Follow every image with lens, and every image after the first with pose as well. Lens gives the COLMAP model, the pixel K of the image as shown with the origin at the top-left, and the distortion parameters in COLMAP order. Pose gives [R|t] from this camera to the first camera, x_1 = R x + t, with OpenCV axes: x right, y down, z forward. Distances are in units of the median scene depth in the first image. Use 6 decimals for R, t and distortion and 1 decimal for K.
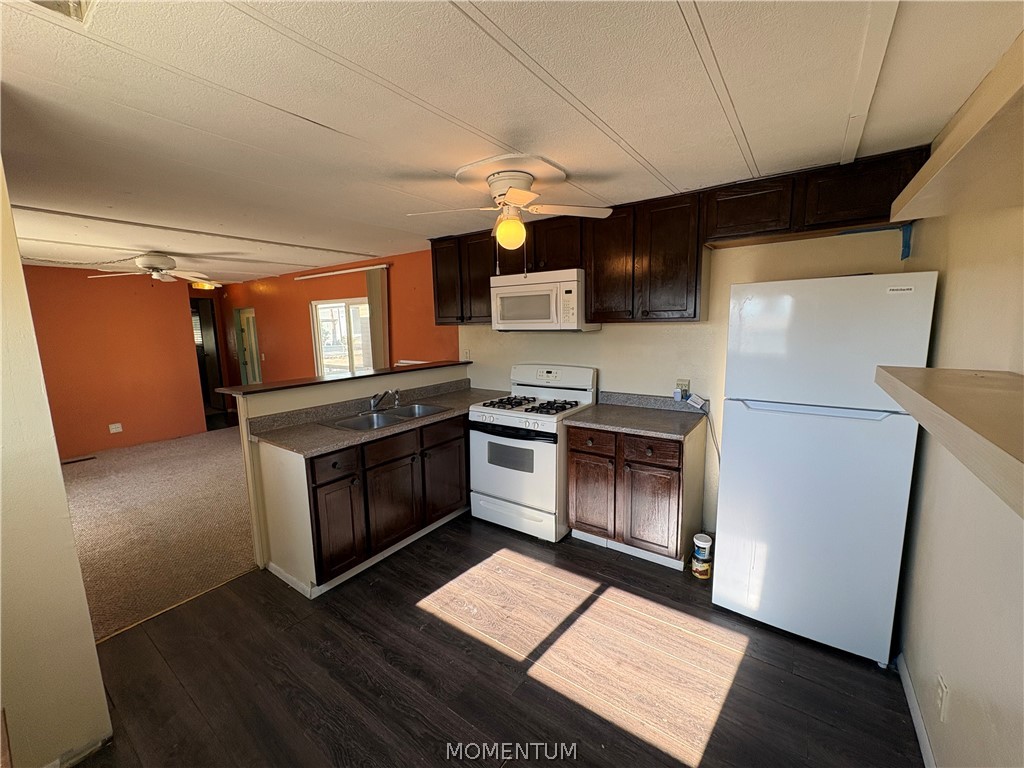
lens RADIAL K [[408.2, 0, 512.0], [0, 408.2, 384.0], [0, 0, 1]] dist [0.000277, -0.000725]
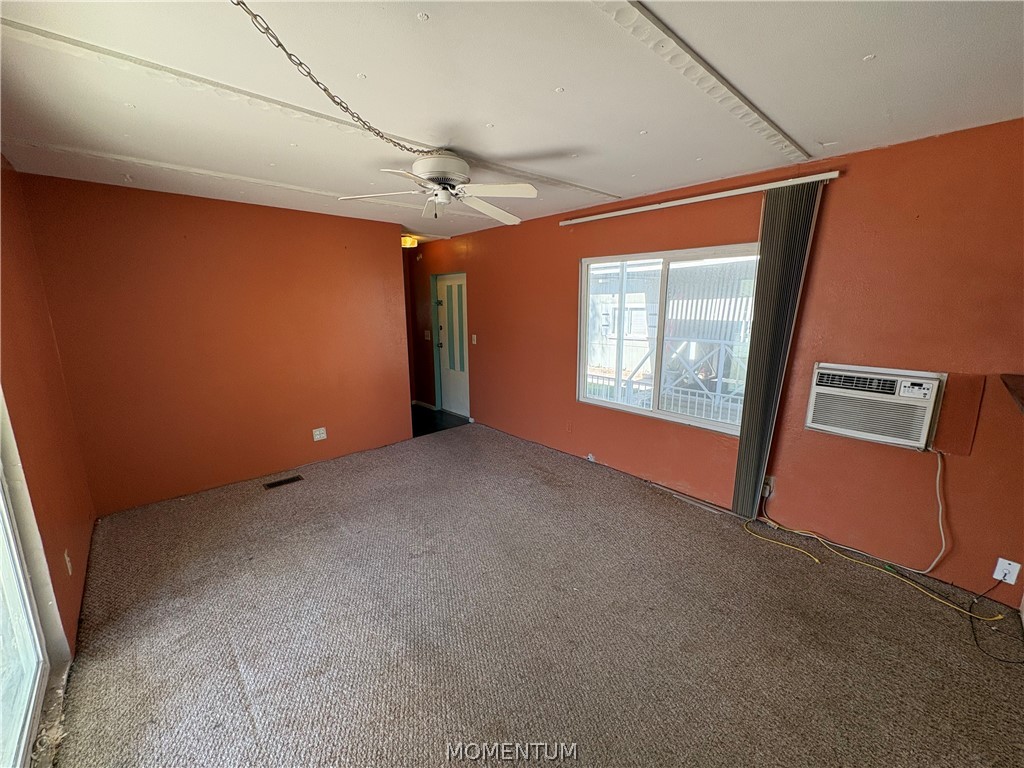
lens RADIAL K [[408.2, 0, 512.0], [0, 408.2, 384.0], [0, 0, 1]] dist [0.000277, -0.000725]
pose [[0.979146, 0.052603, -0.196230, -0.463542], [-0.041691, 0.997367, 0.059336, -0.037184], [0.198834, -0.049917, 0.978761, 0.333685]]
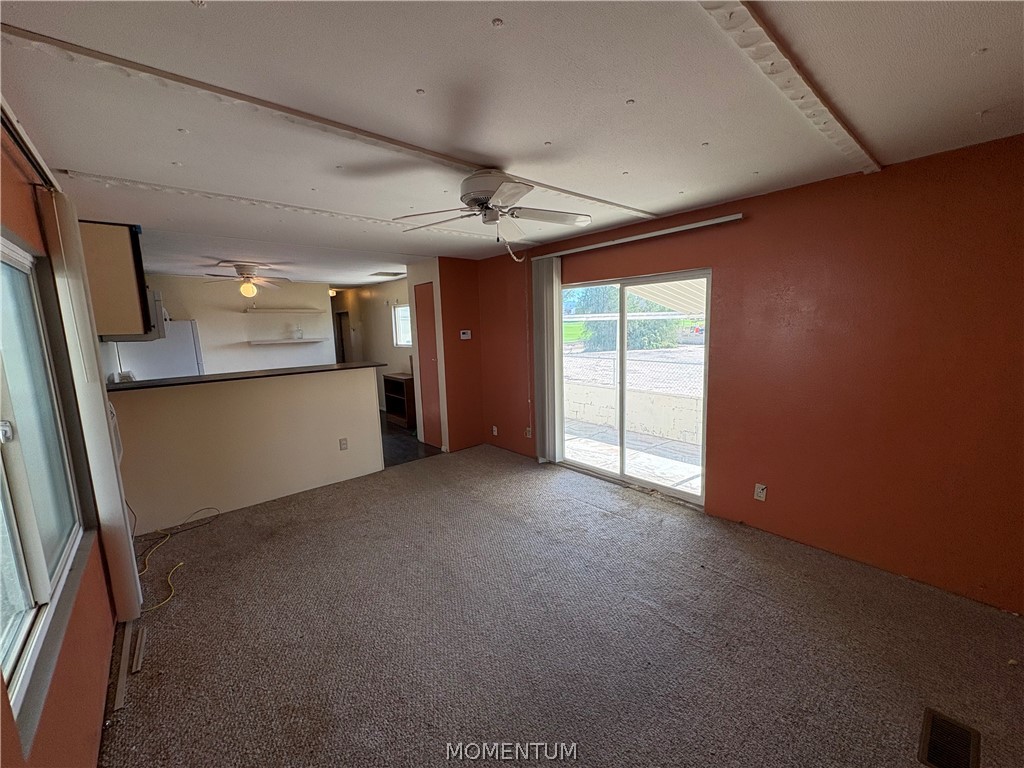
lens RADIAL K [[408.2, 0, 512.0], [0, 408.2, 384.0], [0, 0, 1]] dist [0.000277, -0.000725]
pose [[-0.972214, 0.015889, 0.233555, -0.714750], [0.082744, 0.956614, 0.279361, -0.144517], [-0.218983, 0.290924, -0.931348, 1.089786]]
